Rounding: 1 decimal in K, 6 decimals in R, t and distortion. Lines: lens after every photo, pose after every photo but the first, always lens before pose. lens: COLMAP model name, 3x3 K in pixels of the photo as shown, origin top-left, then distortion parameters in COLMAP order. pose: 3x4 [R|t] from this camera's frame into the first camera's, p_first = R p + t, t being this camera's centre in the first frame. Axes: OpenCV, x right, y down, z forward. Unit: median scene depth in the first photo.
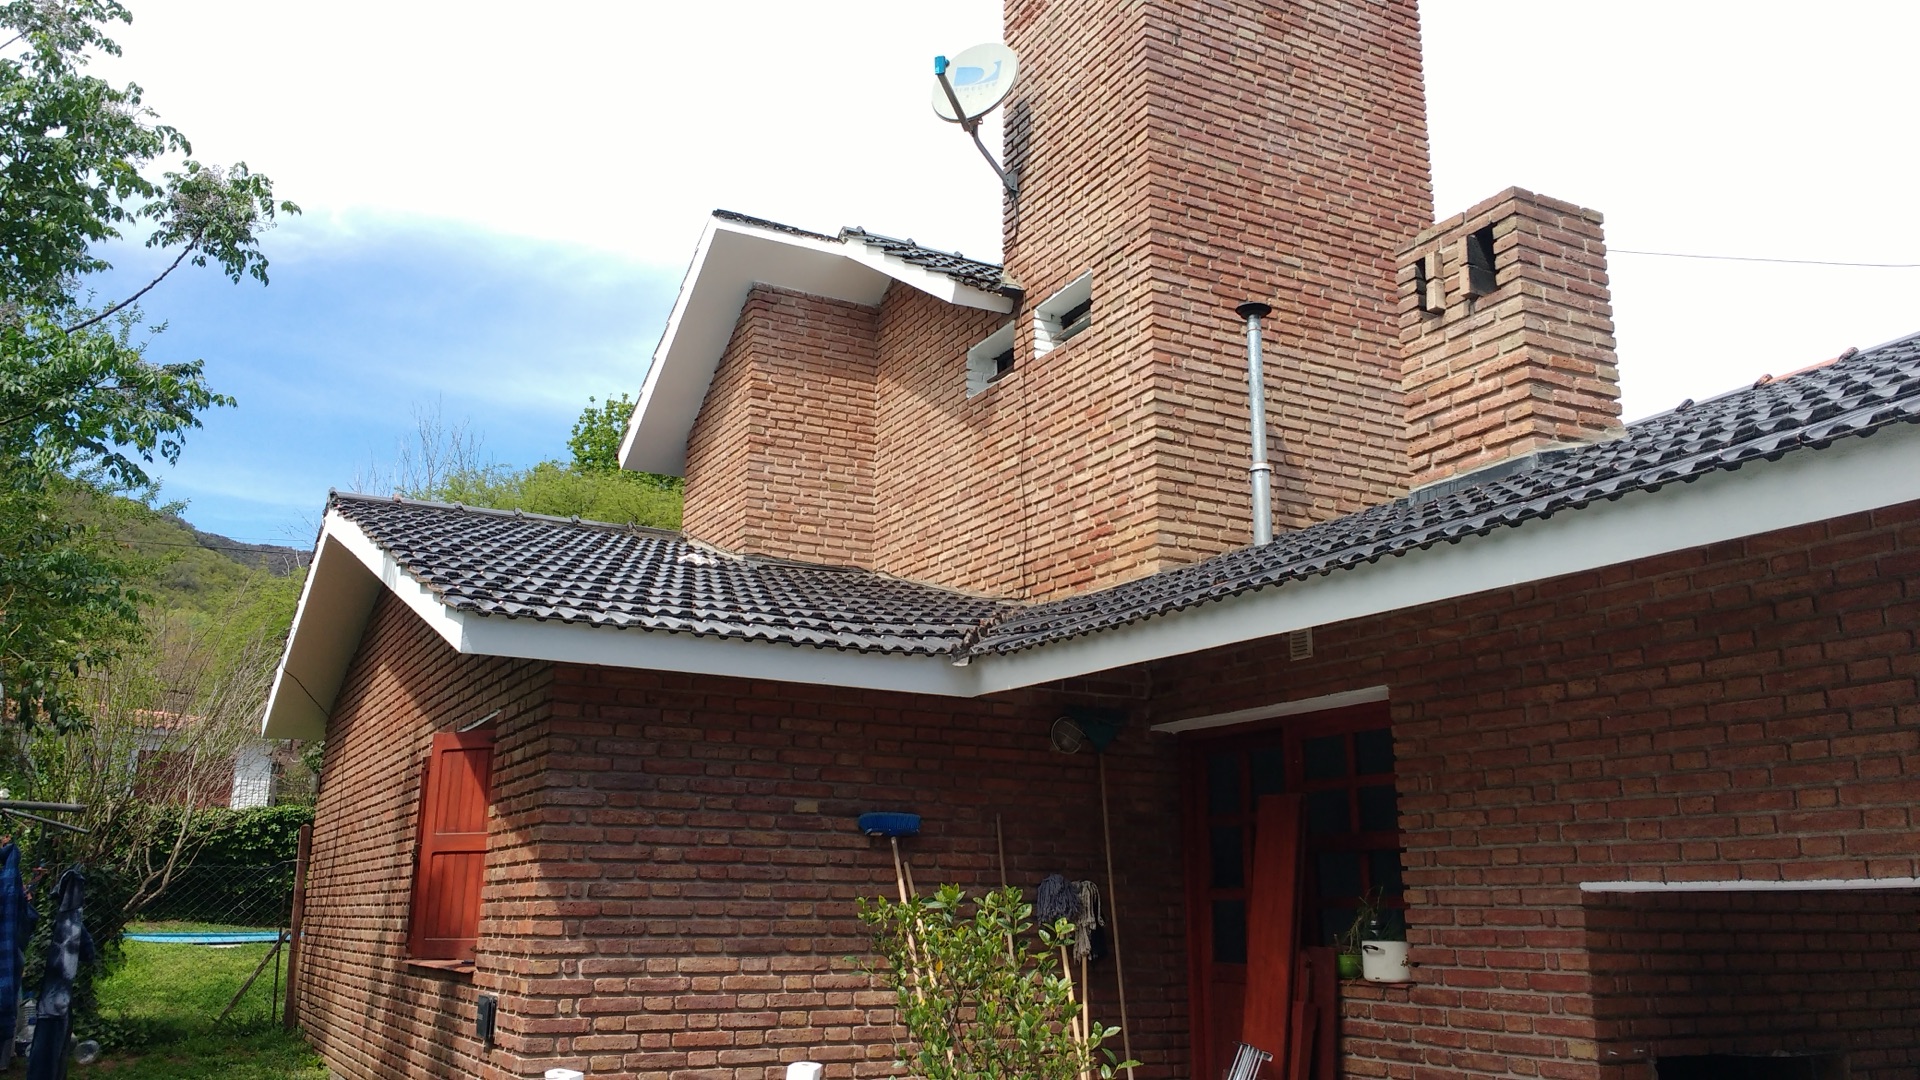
lens RADIAL K [[1509.3, 0, 957.2], [0, 1509.3, 547.4], [0, 0, 1]] dist [0.118682, -0.183785]
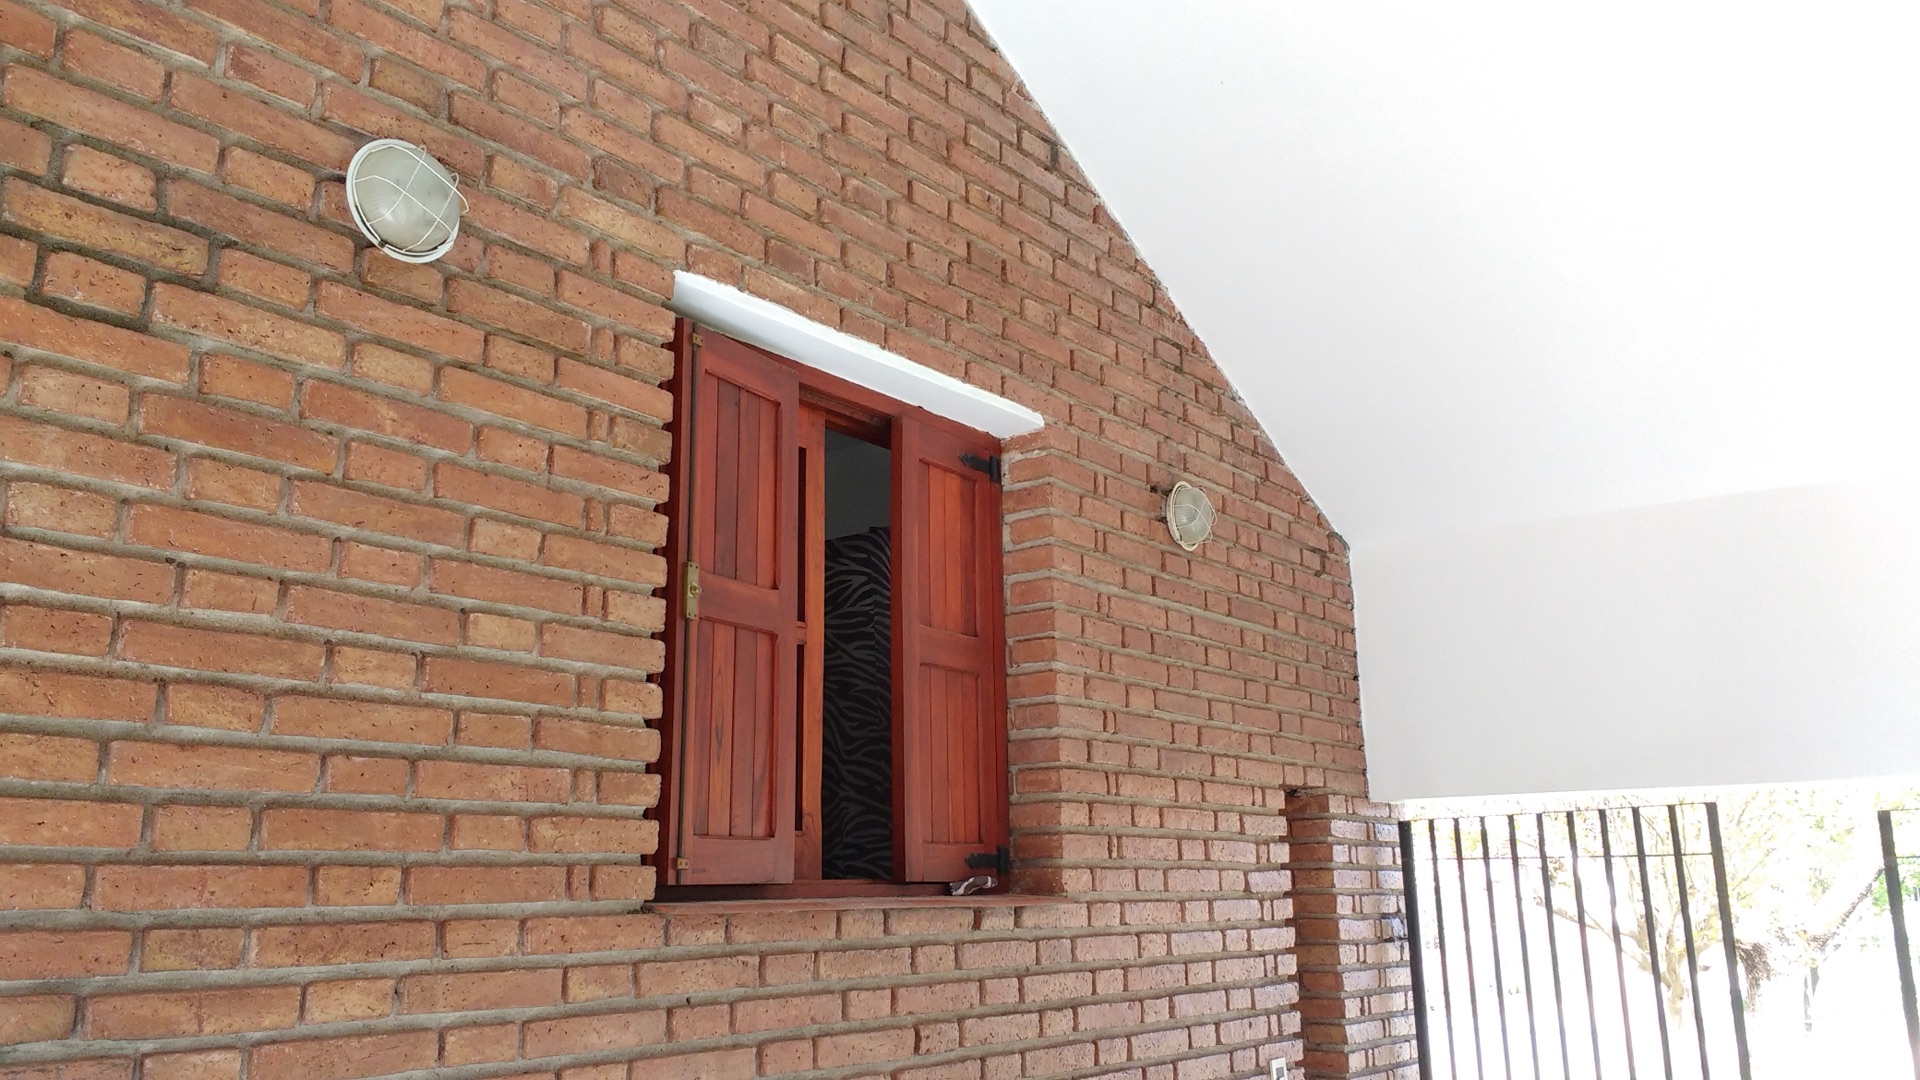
lens RADIAL K [[1548.2, 0, 952.2], [0, 1548.2, 535.4], [0, 0, 1]] dist [0.115249, -0.195469]
pose [[0.915992, 0.072322, 0.394624, 0.522553], [-0.075486, 0.997118, -0.007525, 0.170638], [-0.394031, -0.022896, 0.918812, 0.586223]]
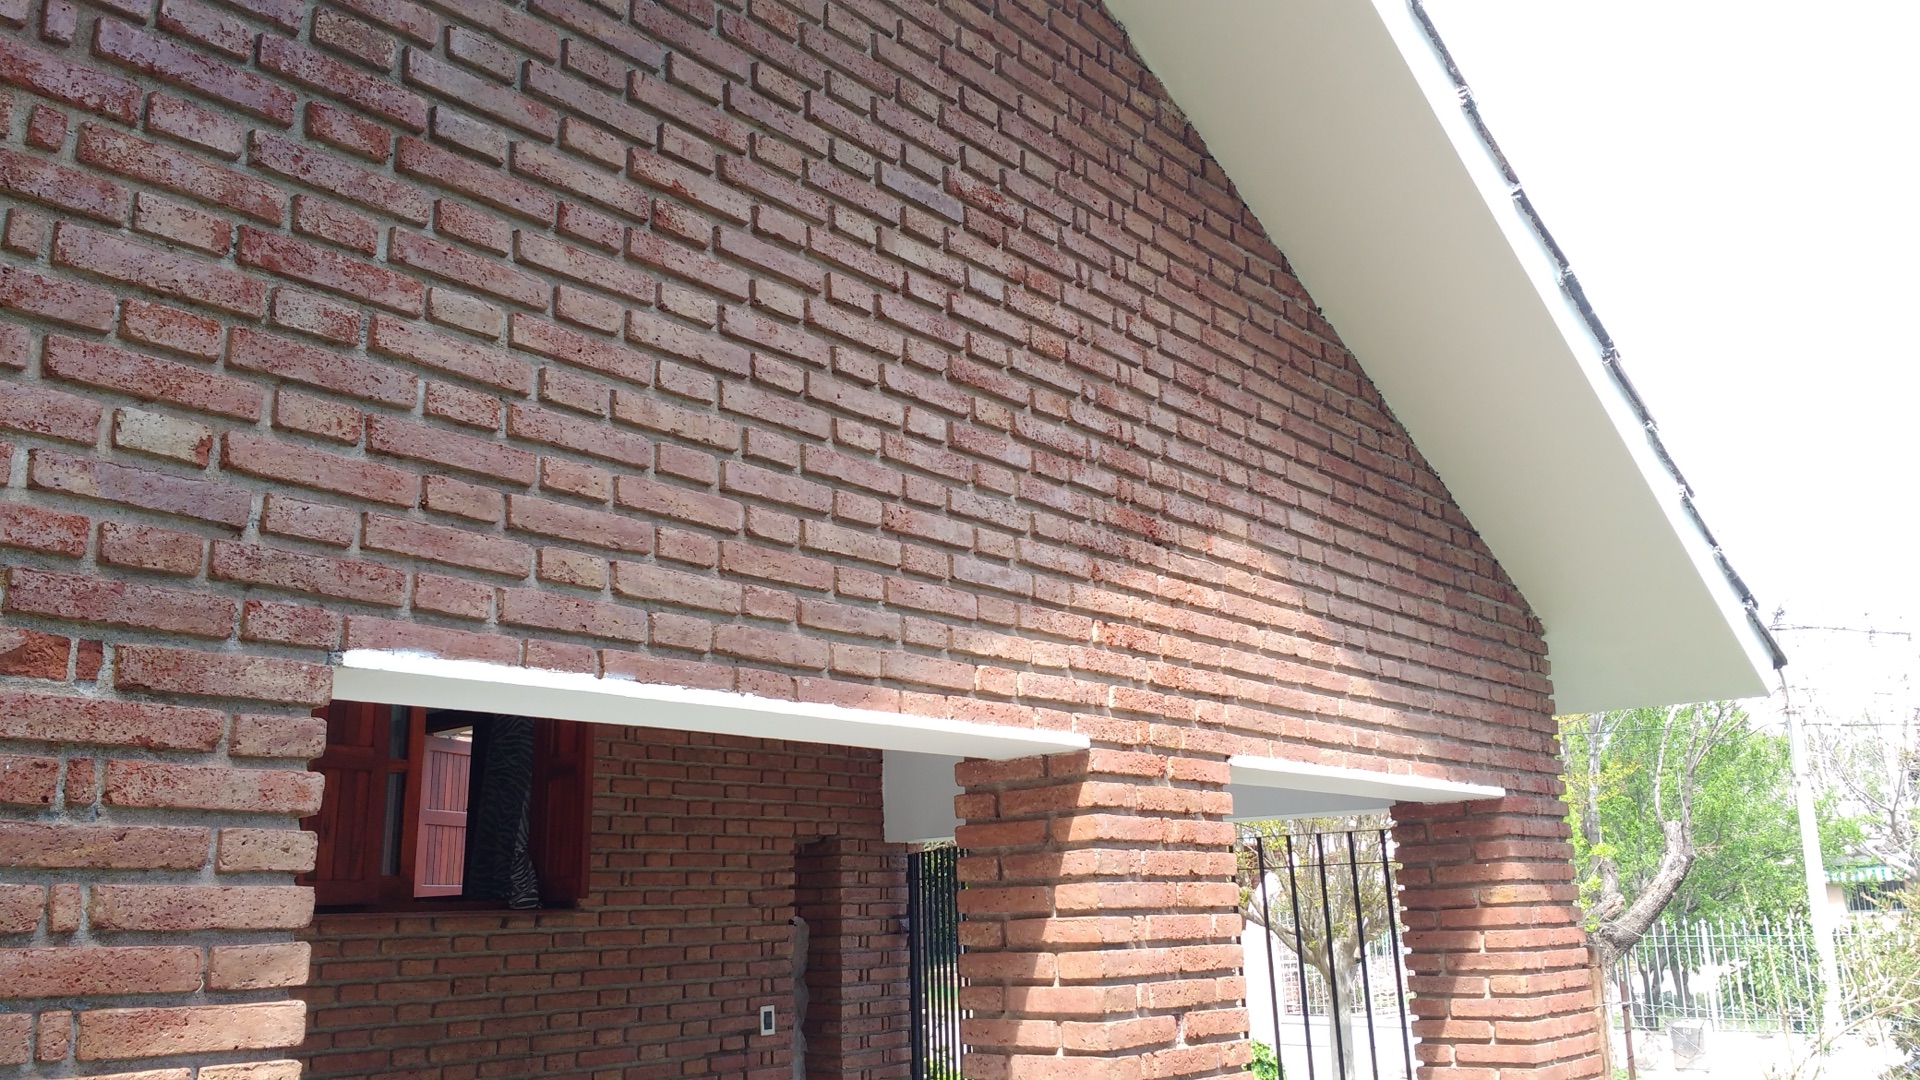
lens RADIAL K [[1509.3, 0, 957.2], [0, 1509.3, 547.4], [0, 0, 1]] dist [0.118682, -0.183785]
pose [[0.936668, 0.053022, 0.346182, 0.660266], [-0.050363, 0.998592, -0.016679, 0.074779], [-0.346579, -0.001812, 0.938019, 0.124059]]
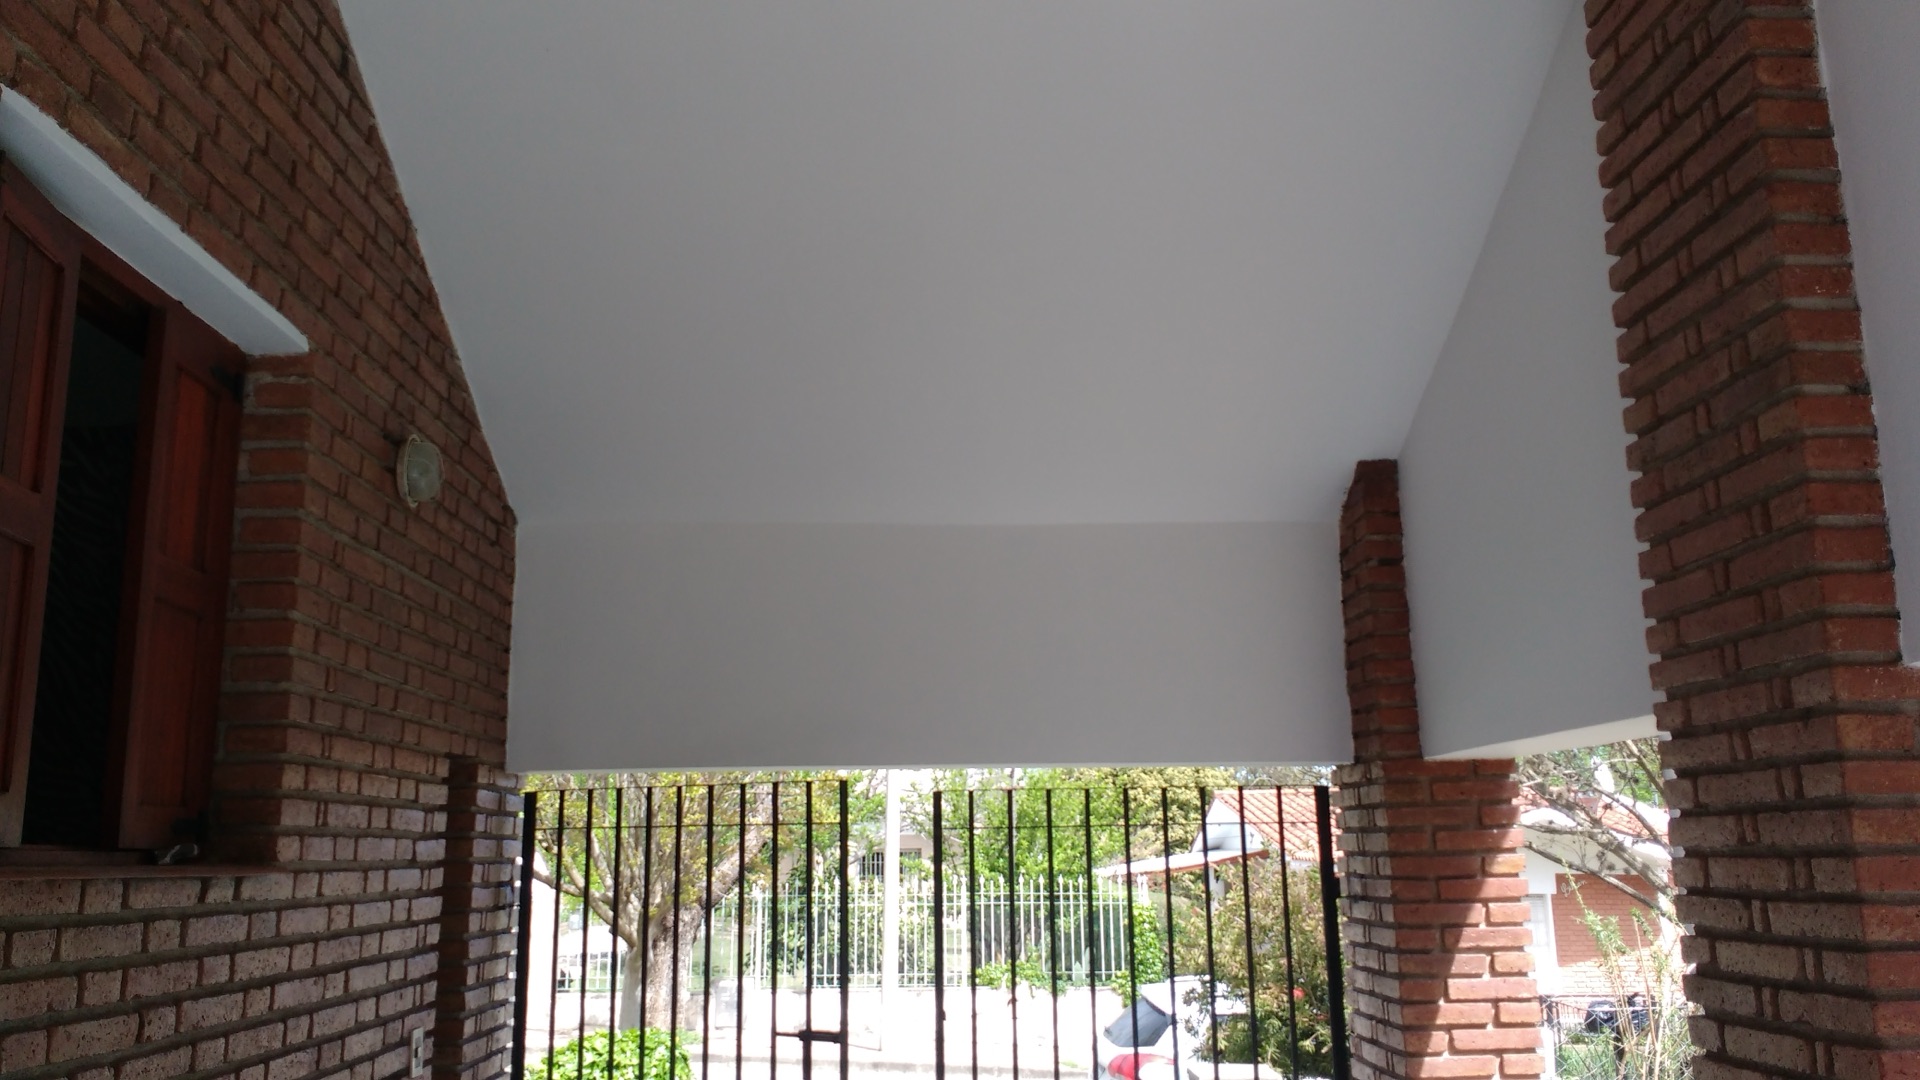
lens RADIAL K [[1547.2, 0, 962.9], [0, 1547.2, 533.1], [0, 0, 1]] dist [0.114320, -0.168903]
pose [[0.455266, 0.169024, 0.874164, 0.426283], [-0.193119, 0.977188, -0.088367, 0.187134], [-0.869159, -0.128587, 0.477522, 0.648700]]
